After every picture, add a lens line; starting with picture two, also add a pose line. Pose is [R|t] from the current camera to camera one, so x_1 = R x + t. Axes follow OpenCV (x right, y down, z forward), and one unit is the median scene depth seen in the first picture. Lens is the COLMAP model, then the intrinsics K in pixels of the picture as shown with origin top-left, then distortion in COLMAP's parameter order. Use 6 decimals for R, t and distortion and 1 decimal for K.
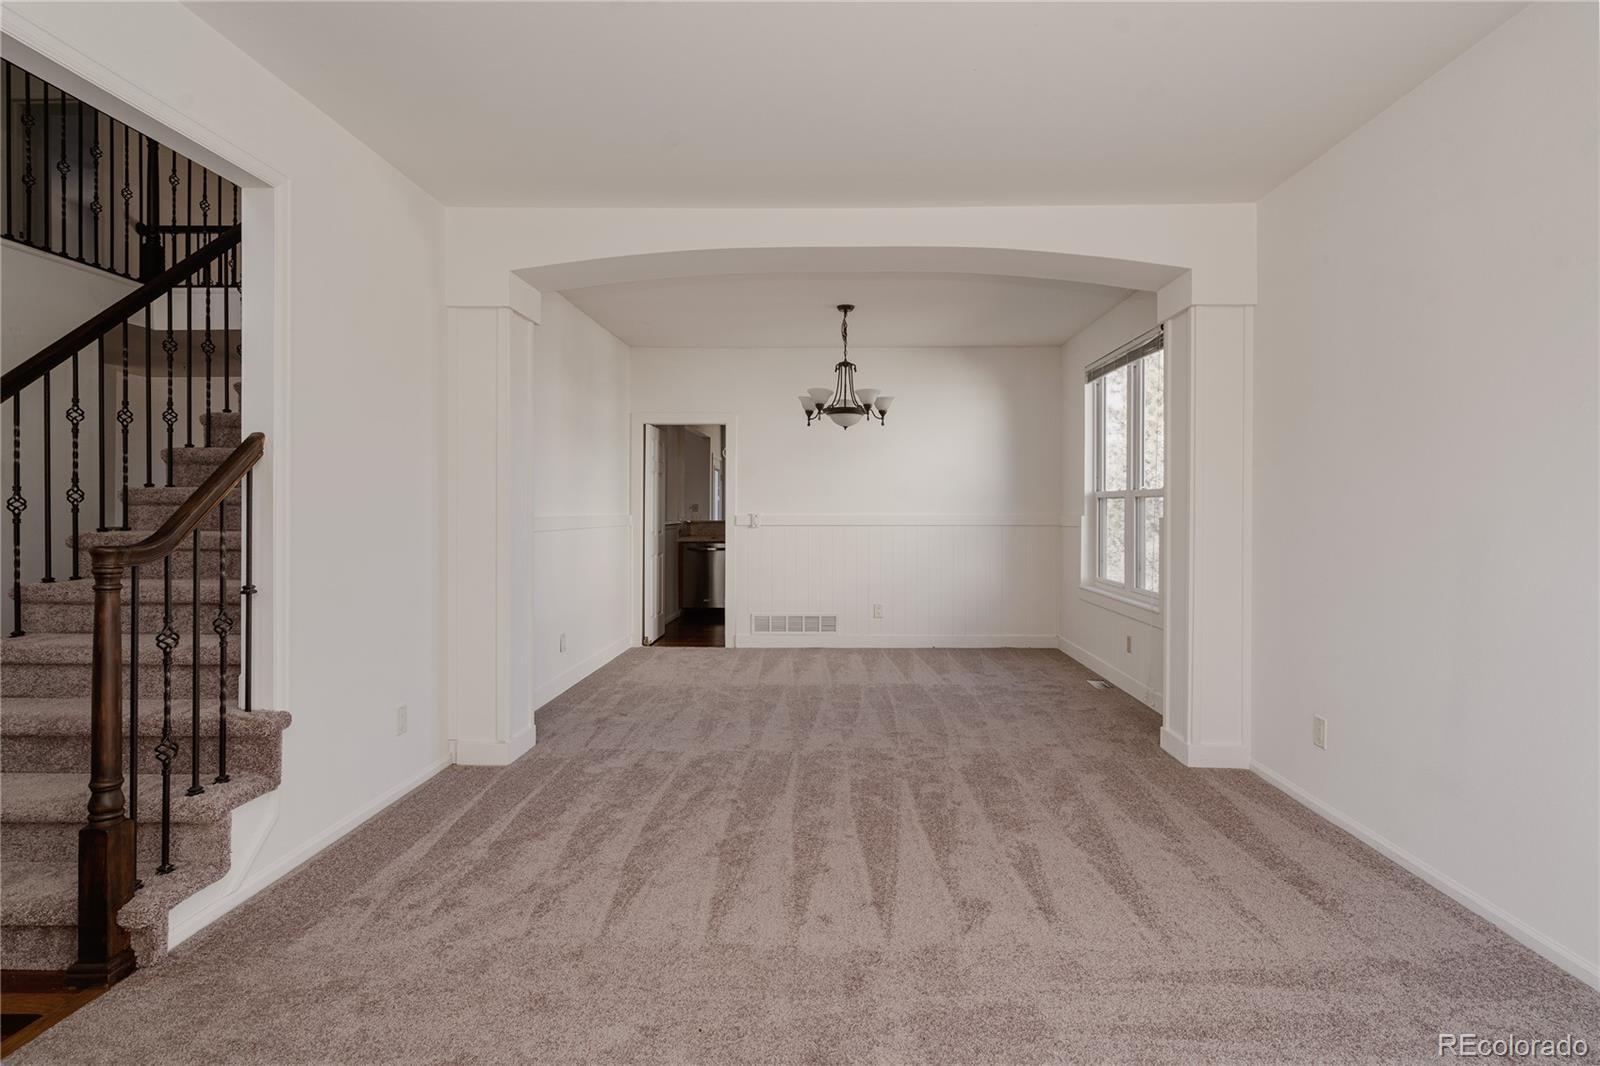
lens RADIAL K [[802.8, 0, 803.9], [0, 802.8, 517.8], [0, 0, 1]] dist [0.002583, 0.000611]
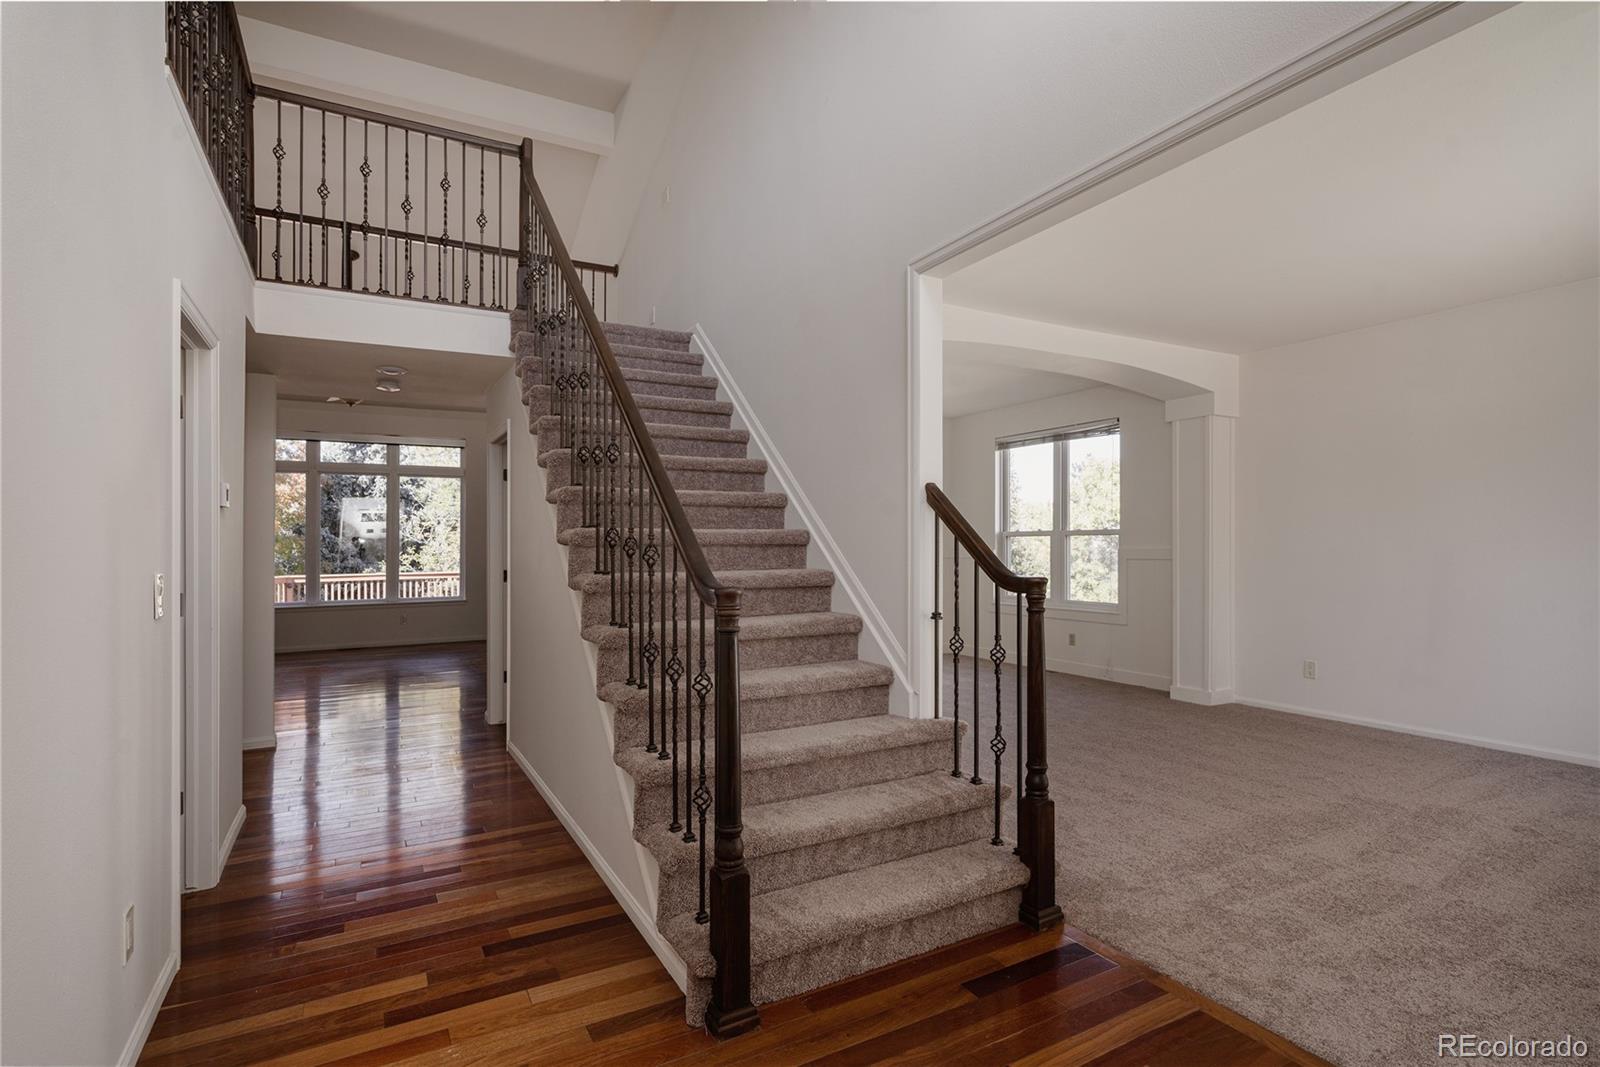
lens RADIAL K [[802.8, 0, 810.0], [0, 802.8, 541.2], [0, 0, 1]] dist [0.002583, 0.000611]
pose [[0.861080, -0.009719, 0.508376, -0.658020], [0.019601, 0.999709, -0.014088, -0.005940], [-0.508091, 0.022096, 0.861020, 0.030944]]
